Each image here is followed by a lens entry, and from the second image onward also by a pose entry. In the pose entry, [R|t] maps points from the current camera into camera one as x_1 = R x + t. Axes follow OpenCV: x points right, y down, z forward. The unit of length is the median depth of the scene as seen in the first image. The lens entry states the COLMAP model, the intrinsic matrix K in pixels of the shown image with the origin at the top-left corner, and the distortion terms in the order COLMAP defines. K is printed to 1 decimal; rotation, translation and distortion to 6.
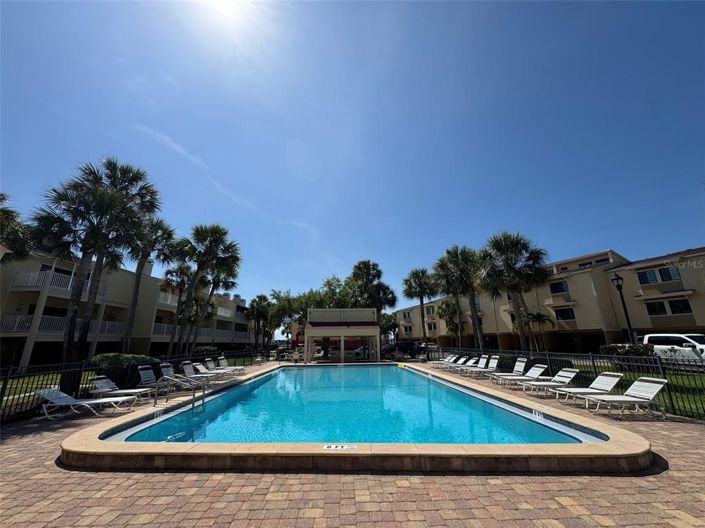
lens RADIAL K [[281.8, 0, 349.6], [0, 281.8, 264.2], [0, 0, 1]] dist [0.002530, 0.000107]
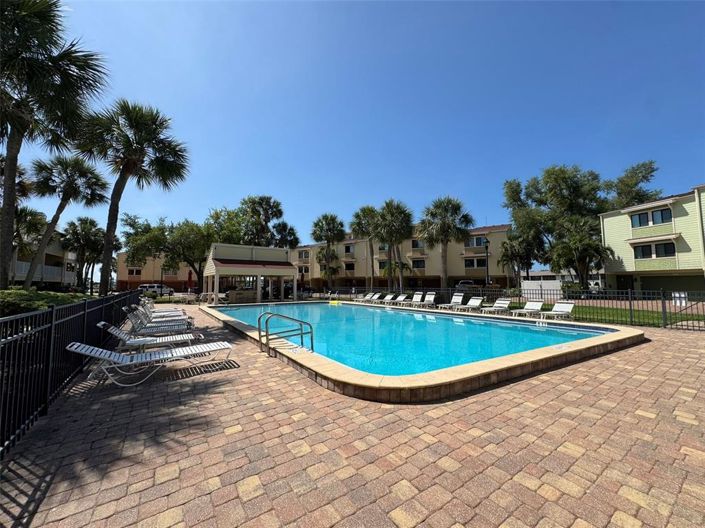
lens RADIAL K [[281.8, 0, 351.2], [0, 281.8, 264.3], [0, 0, 1]] dist [0.002530, 0.000107]
pose [[0.835479, 0.048399, 0.547387, -0.272948], [-0.154204, 0.976739, 0.149001, 0.033167], [-0.527443, -0.208897, 0.823508, 0.079740]]
